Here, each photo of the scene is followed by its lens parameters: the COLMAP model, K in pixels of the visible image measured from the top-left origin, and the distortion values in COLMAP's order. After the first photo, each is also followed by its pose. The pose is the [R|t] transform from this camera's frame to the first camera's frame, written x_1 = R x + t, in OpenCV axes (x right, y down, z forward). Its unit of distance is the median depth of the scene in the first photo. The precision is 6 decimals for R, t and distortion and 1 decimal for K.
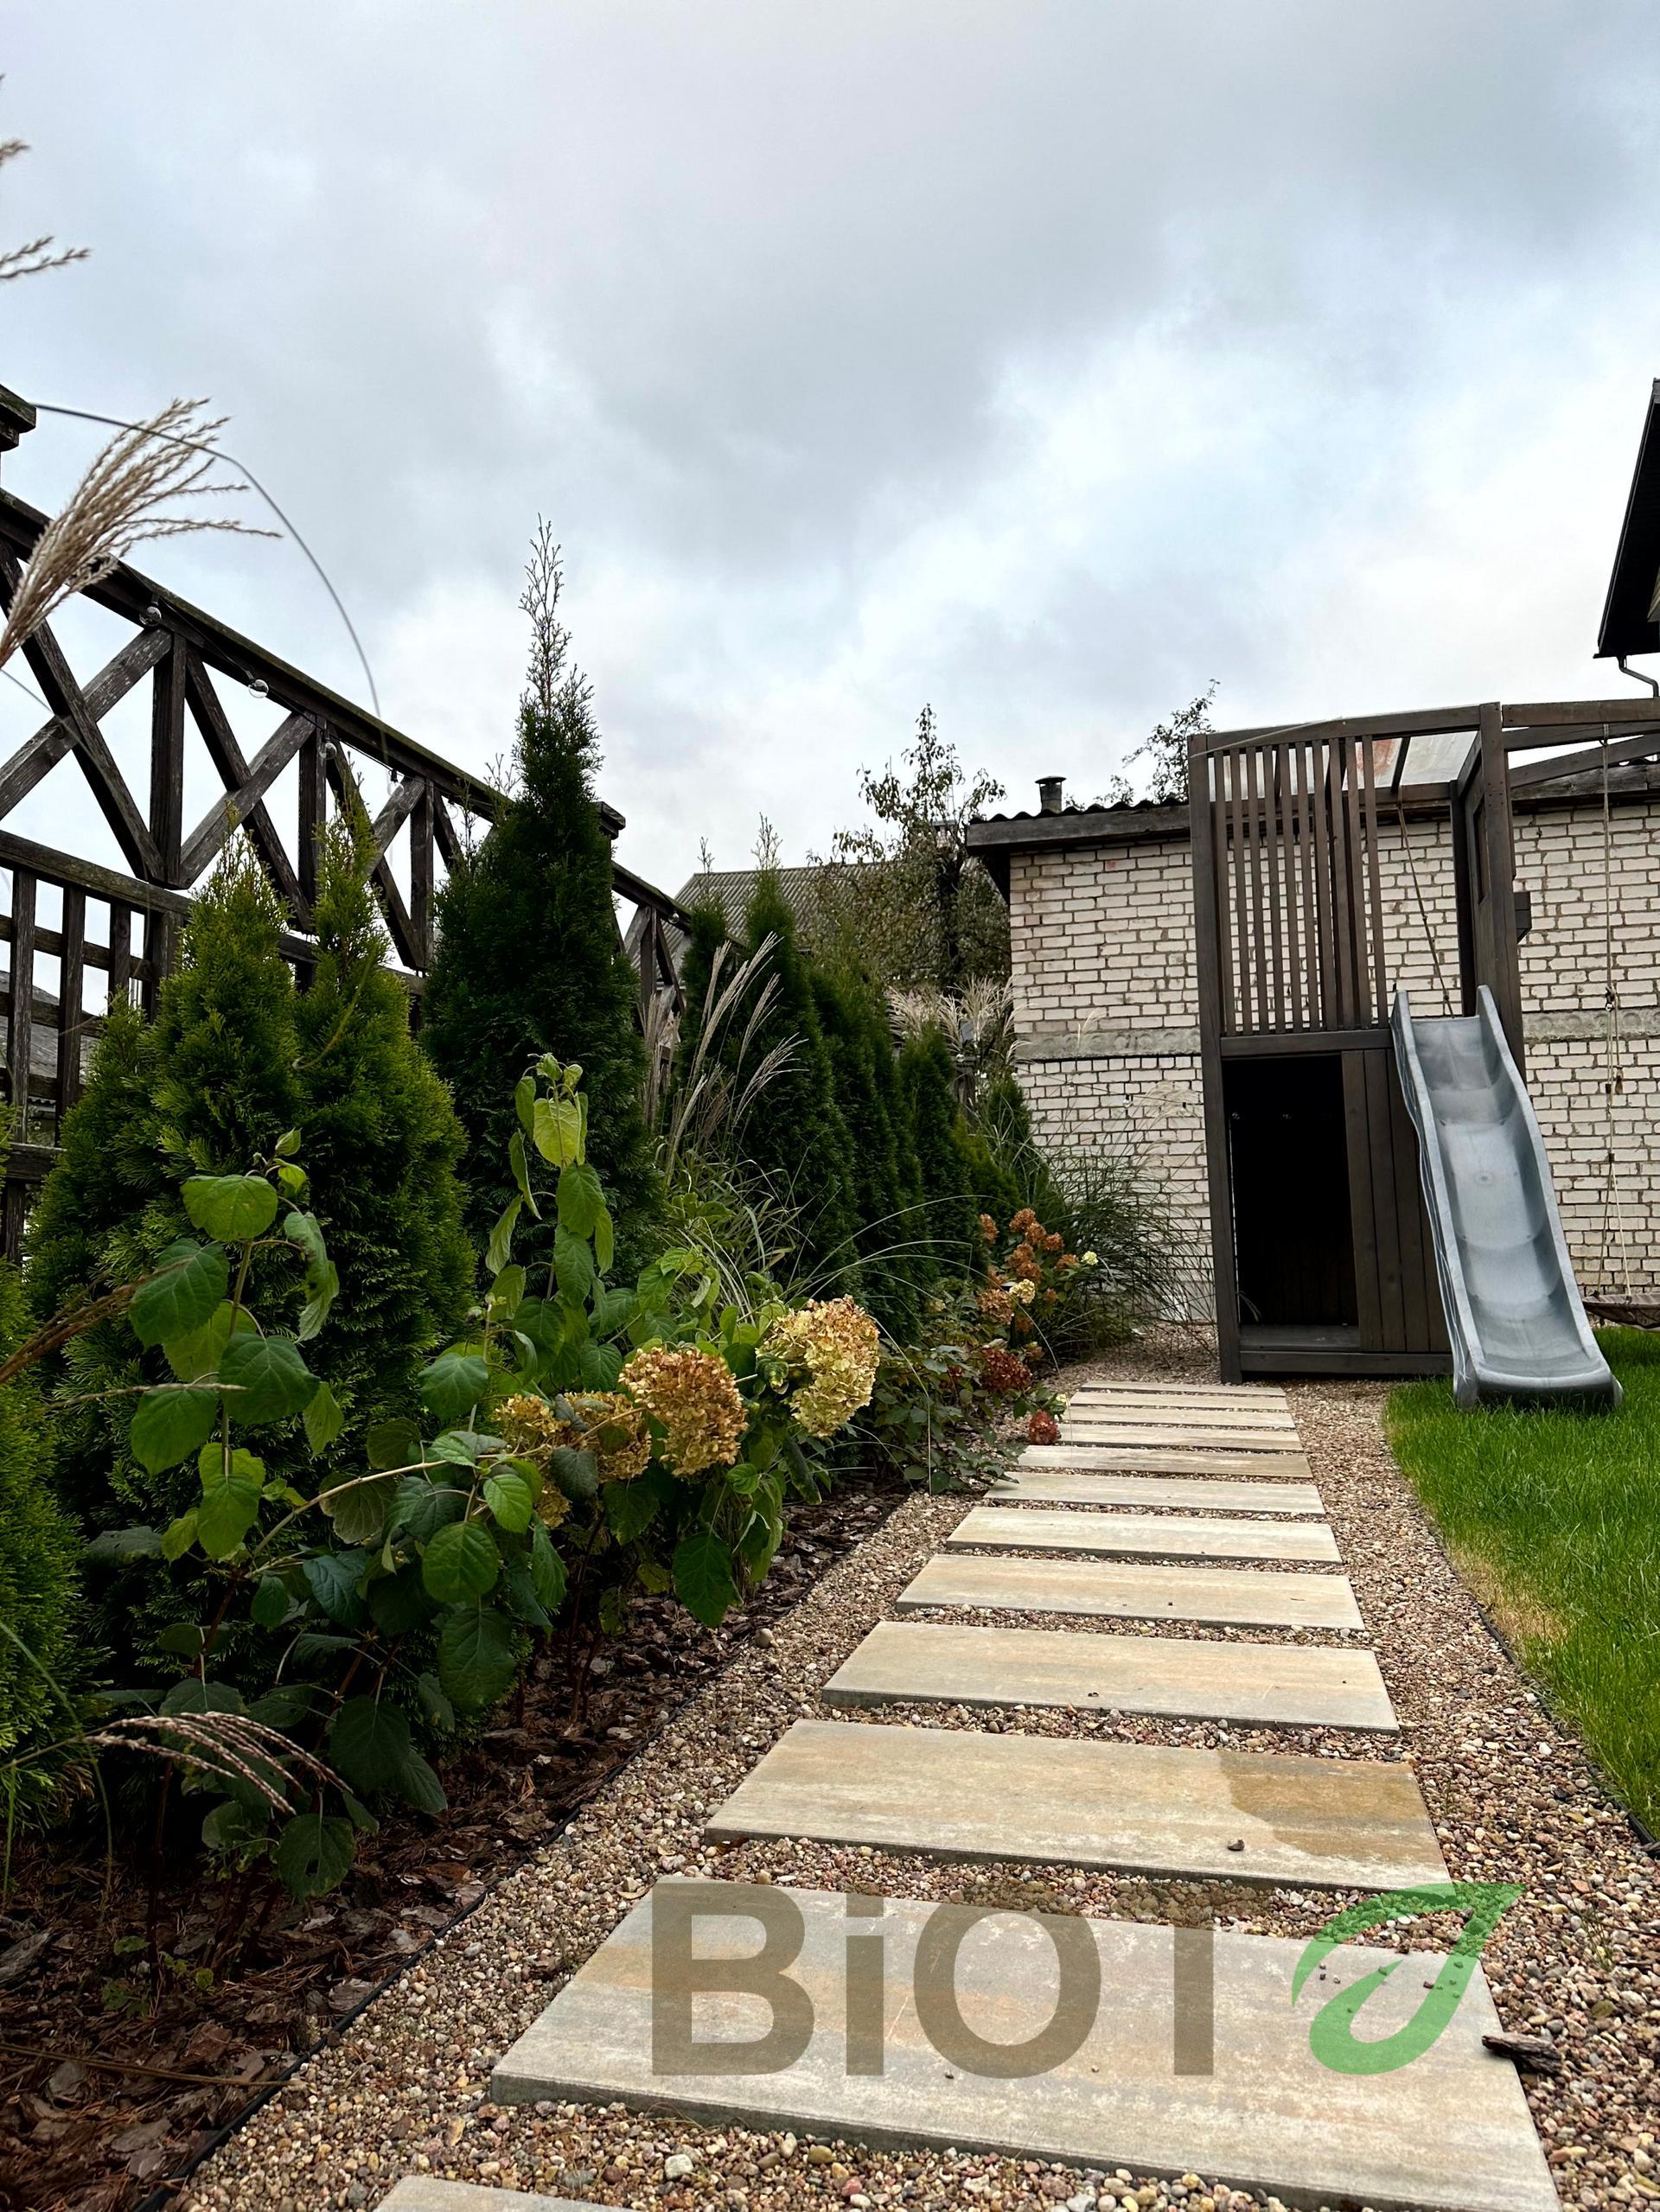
lens RADIAL K [[1546.4, 0, 782.1], [0, 1546.4, 1099.4], [0, 0, 1]] dist [0.069157, 0.004035]
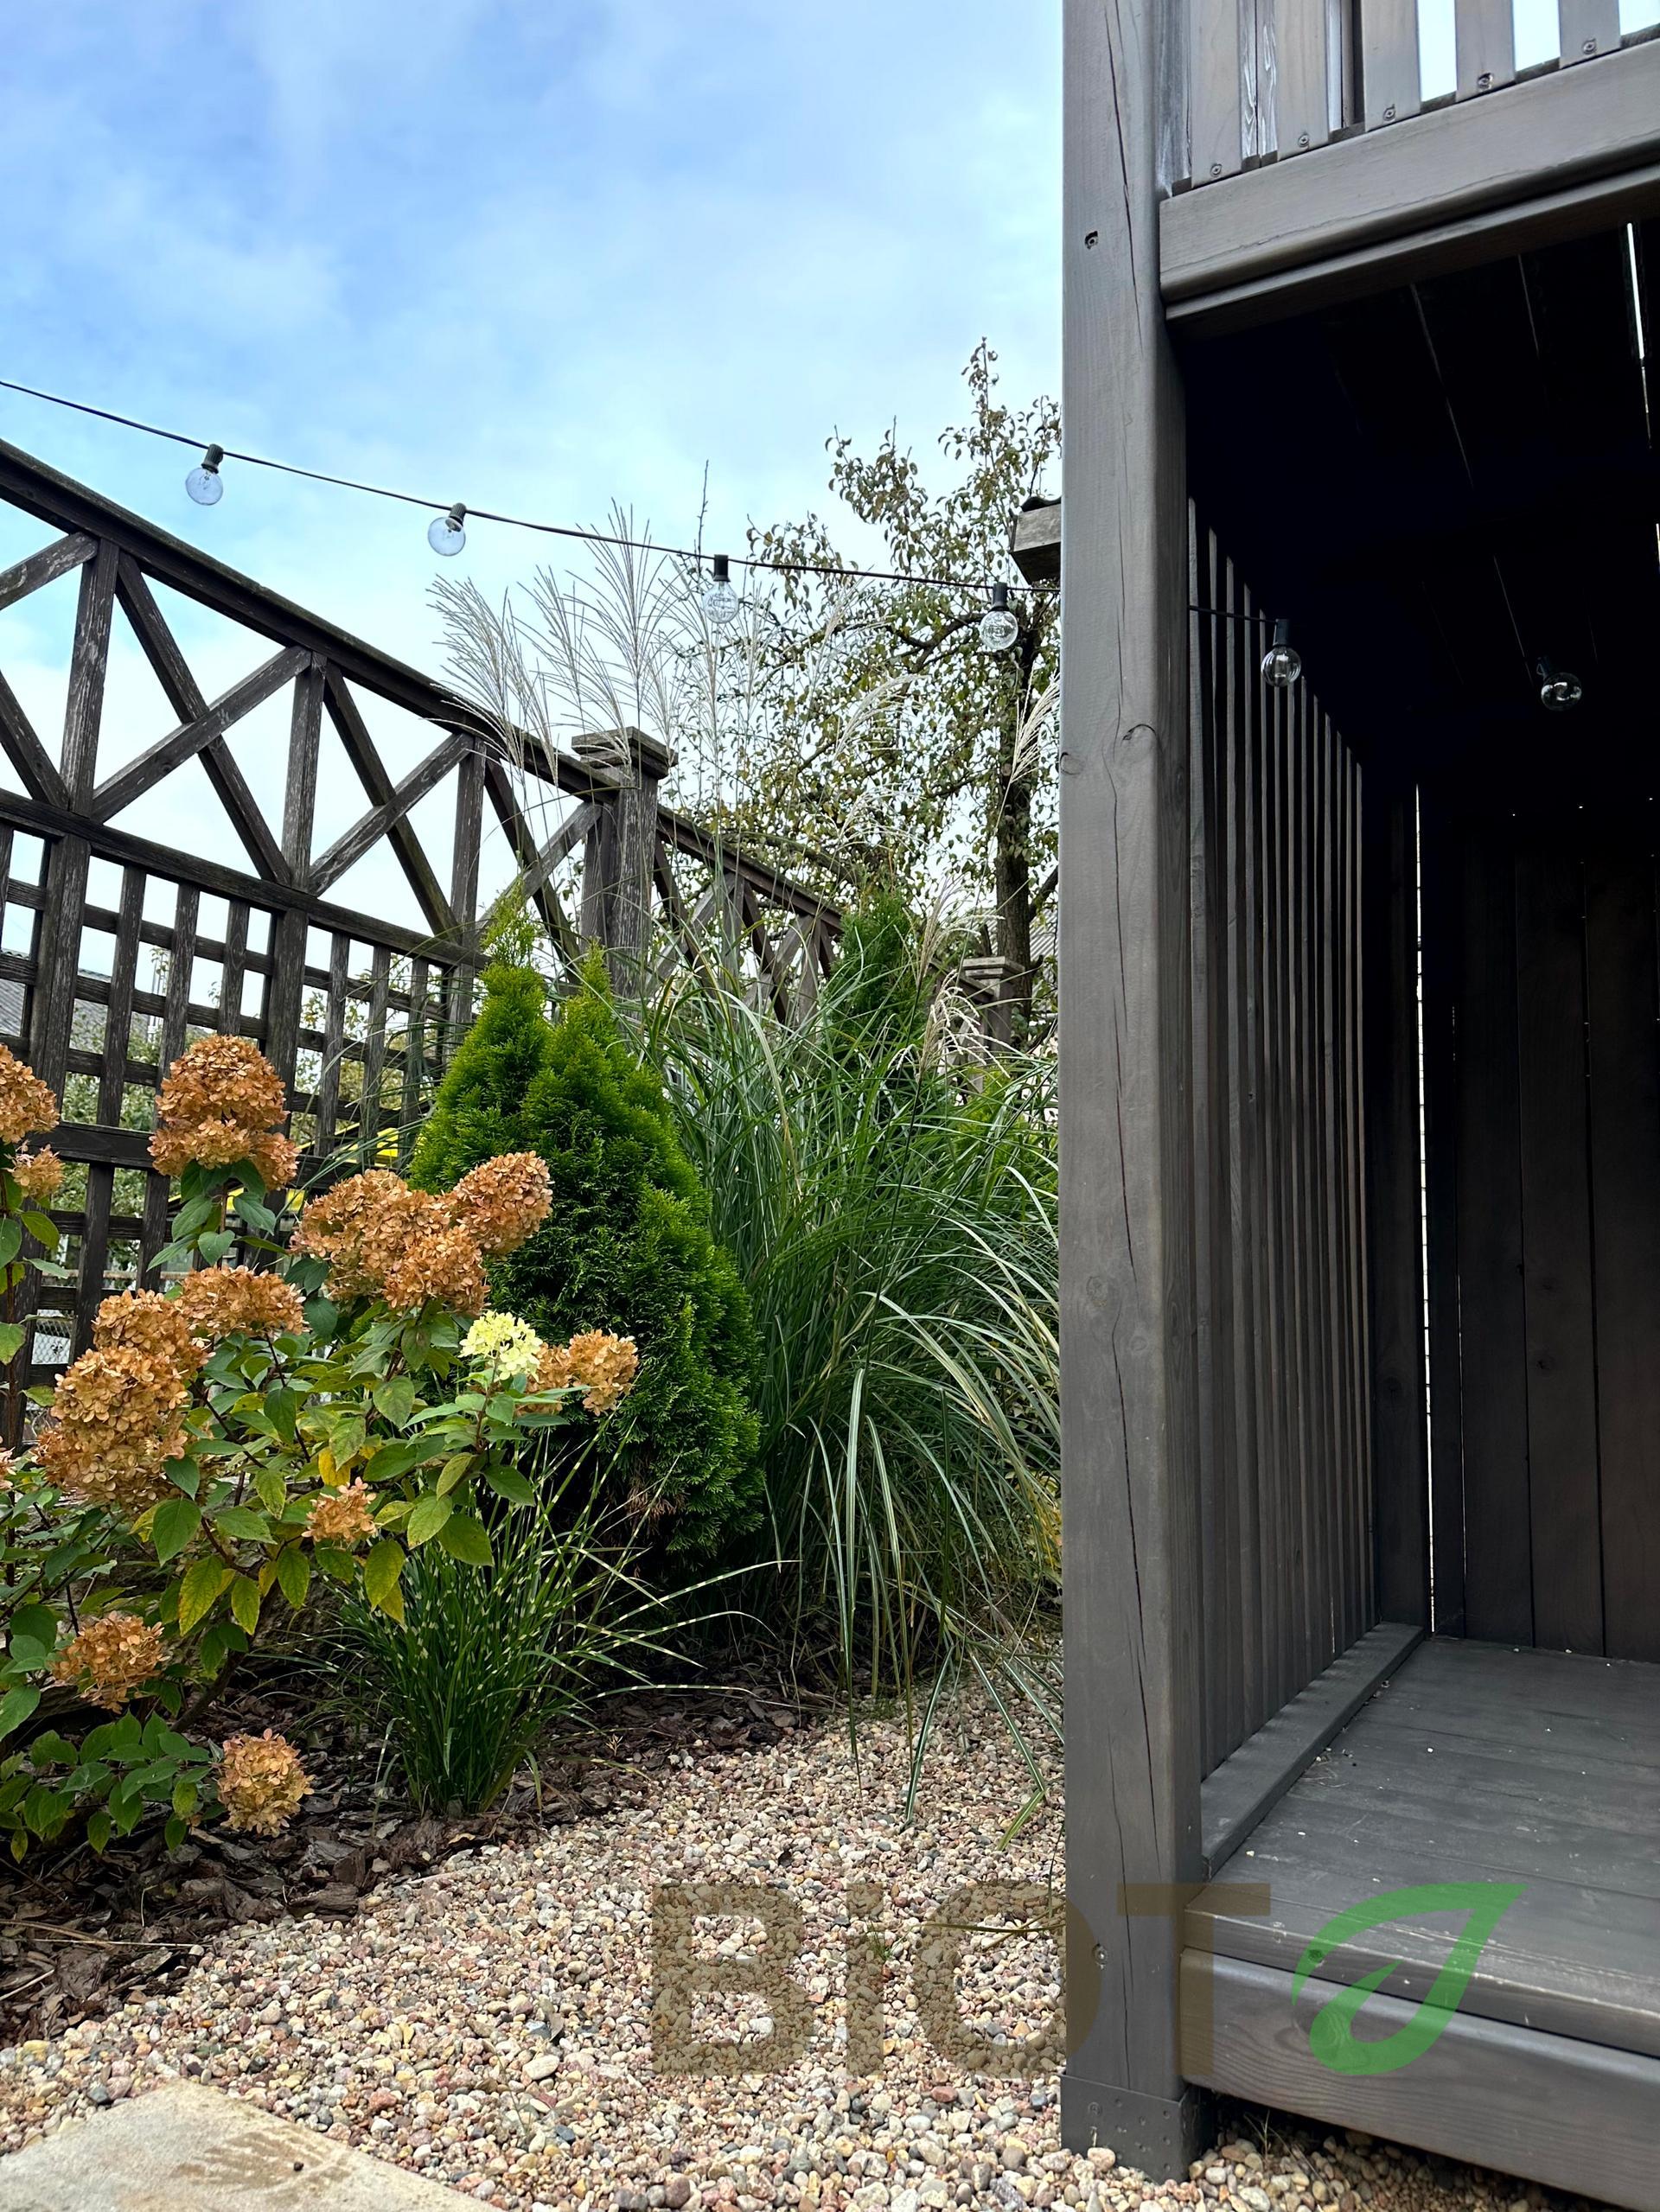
lens RADIAL K [[1563.5, 0, 824.3], [0, 1563.5, 1104.1], [0, 0, 1]] dist [0.076632, -0.105889]
pose [[0.976869, 0.021150, -0.212790, 0.176241], [-0.033773, 0.997867, -0.055864, 0.050132], [0.211154, 0.061759, 0.975500, 0.501080]]
